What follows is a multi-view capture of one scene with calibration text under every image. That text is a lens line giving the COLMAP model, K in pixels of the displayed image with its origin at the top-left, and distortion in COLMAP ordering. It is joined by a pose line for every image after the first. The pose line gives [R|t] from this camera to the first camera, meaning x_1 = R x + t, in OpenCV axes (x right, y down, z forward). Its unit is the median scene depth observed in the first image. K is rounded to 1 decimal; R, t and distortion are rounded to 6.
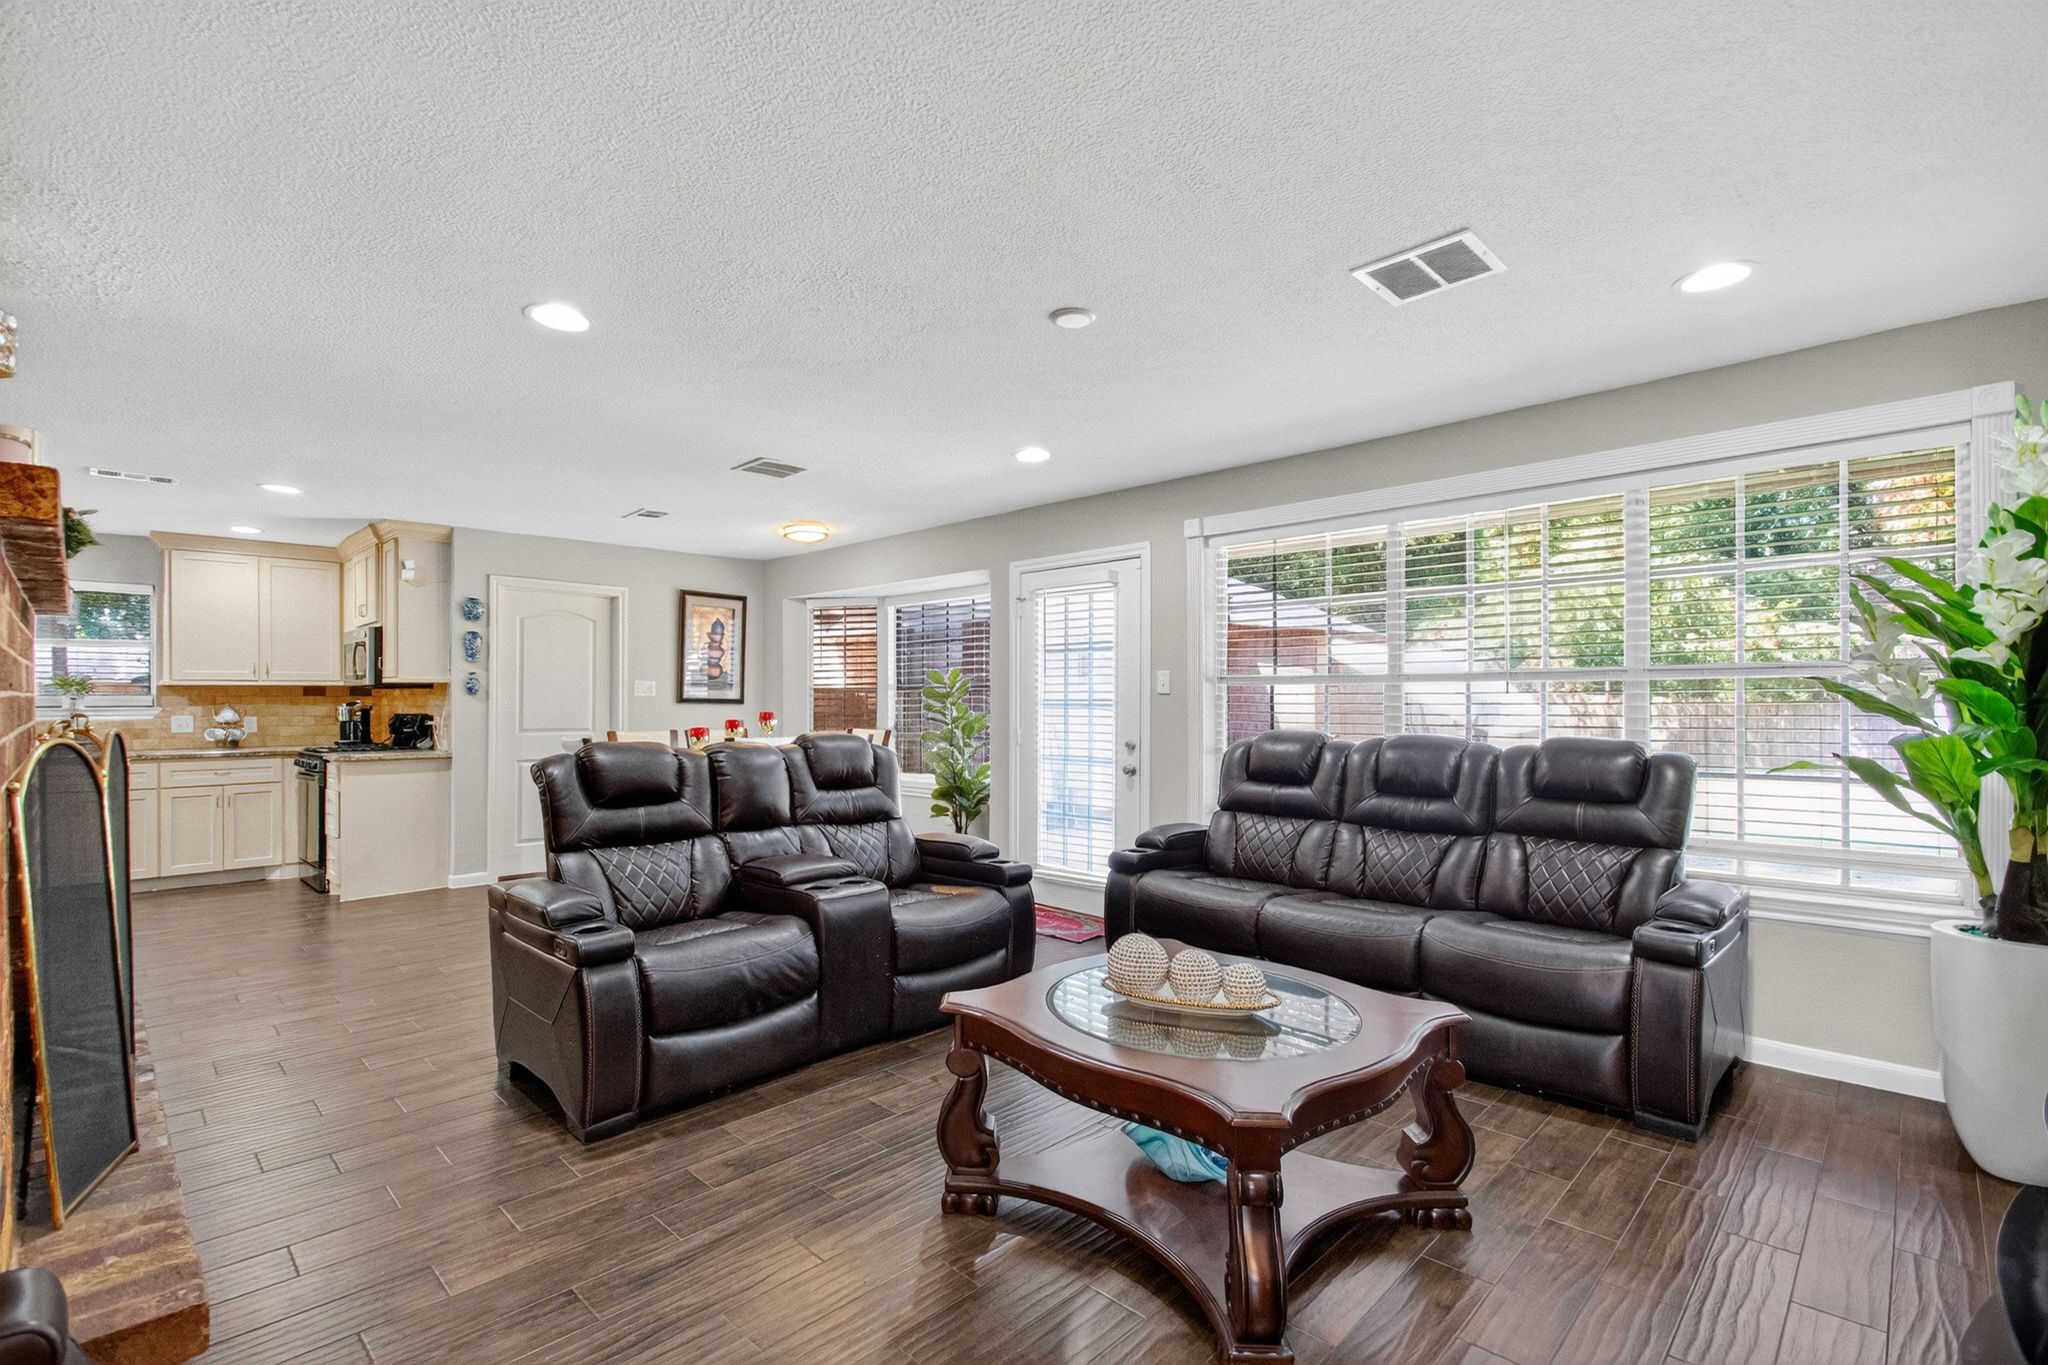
lens RADIAL K [[897.8, 0, 1024.7], [0, 897.8, 694.6], [0, 0, 1]] dist [0.001360, -0.006361]
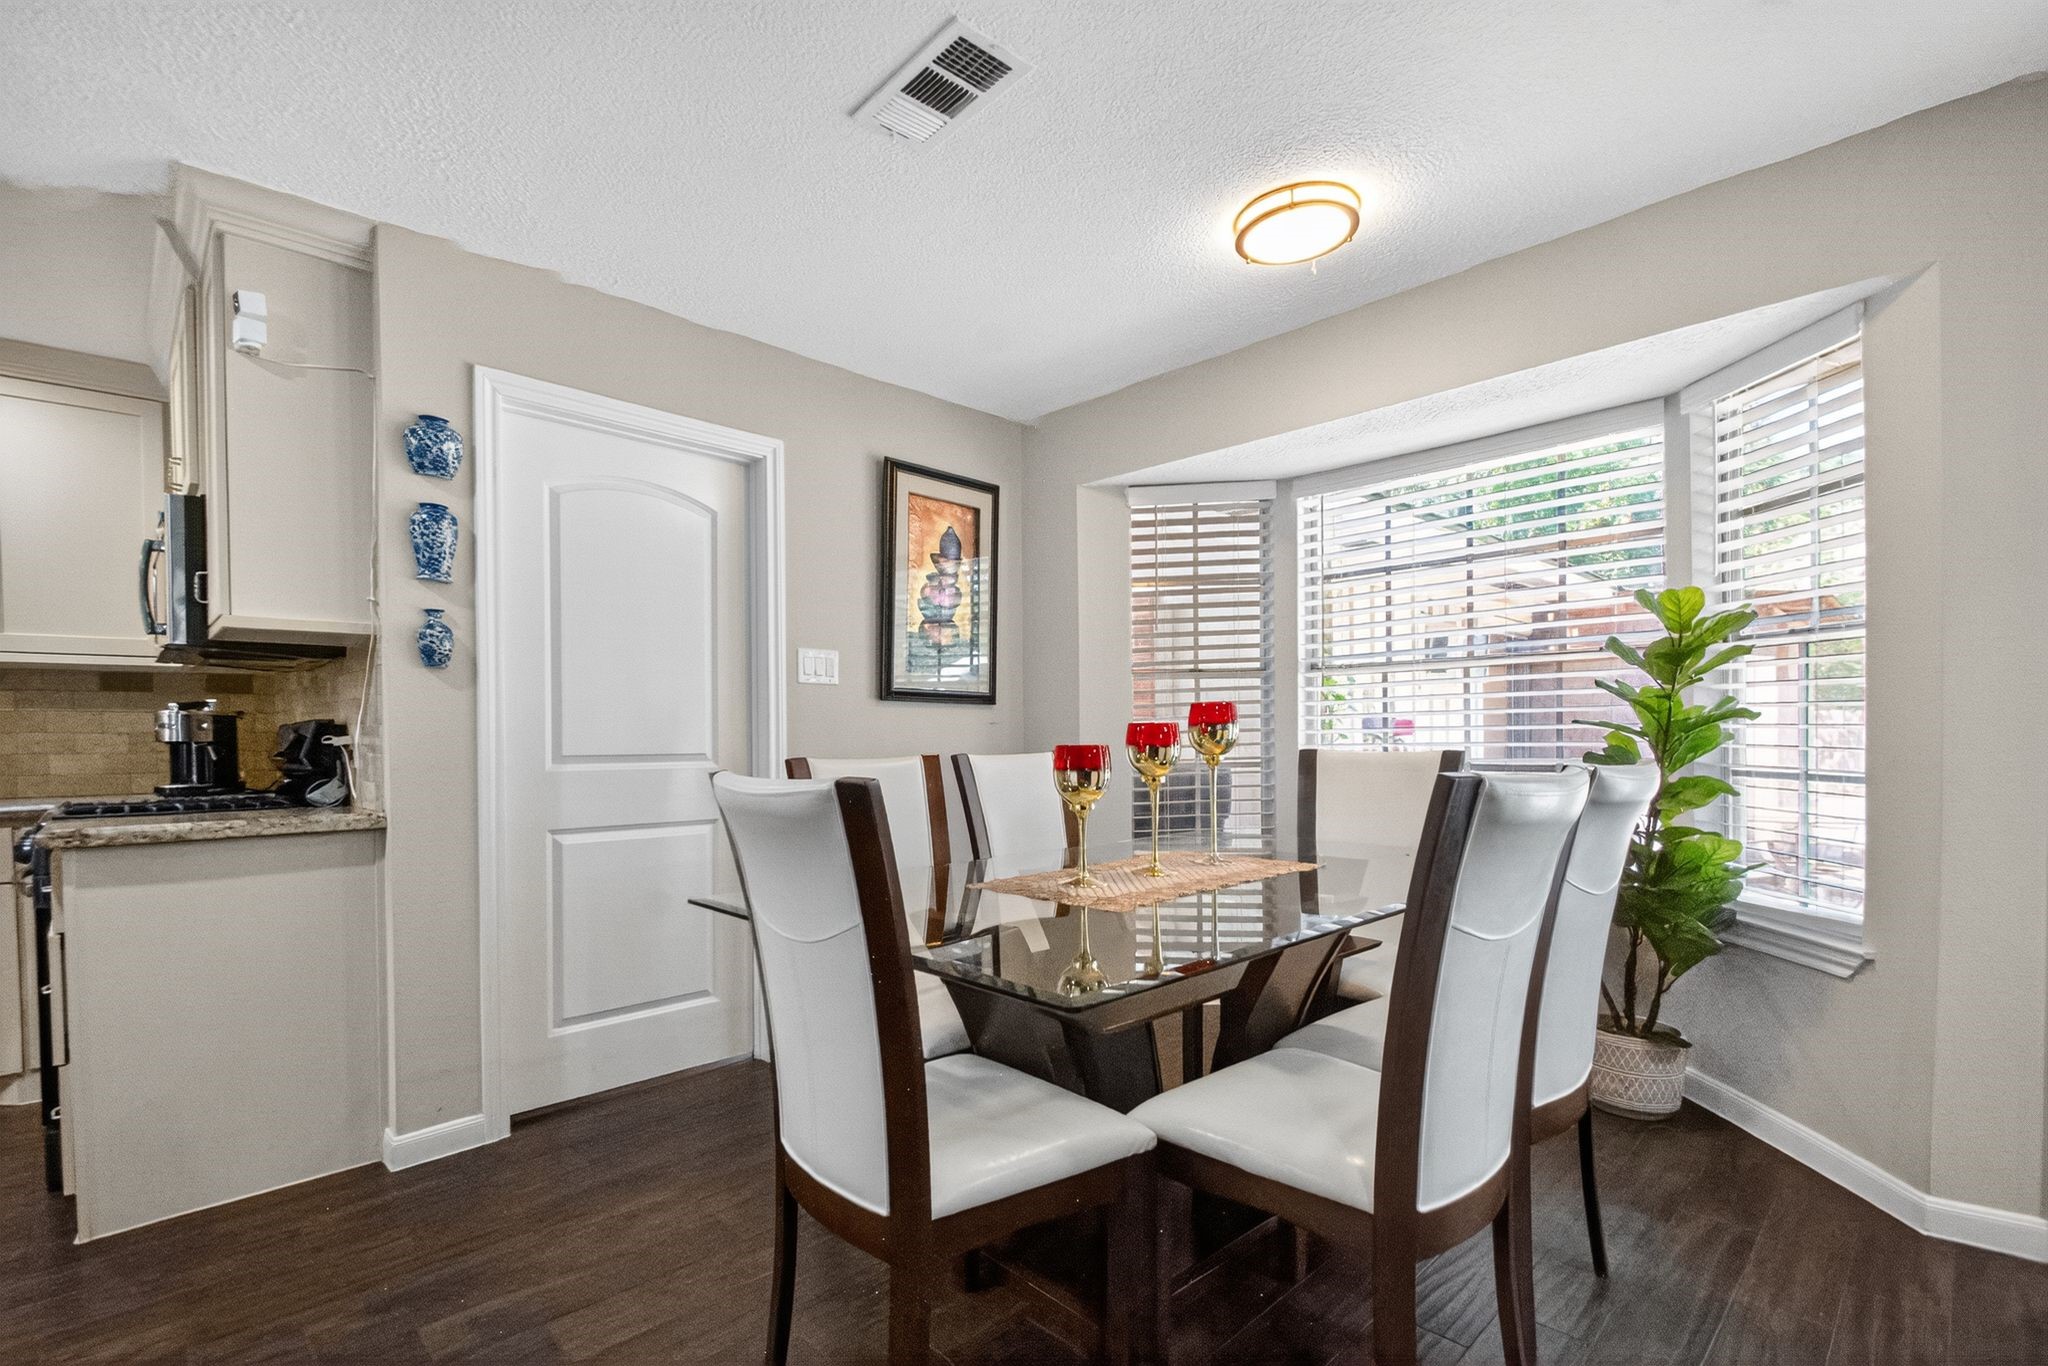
lens RADIAL K [[897.8, 0, 1010.4], [0, 897.8, 748.2], [0, 0, 1]] dist [0.001360, -0.006361]
pose [[0.999636, -0.007244, -0.025982, -0.345972], [0.007833, 0.999713, 0.022658, 0.027731], [0.025810, -0.022853, 0.999406, 0.599627]]
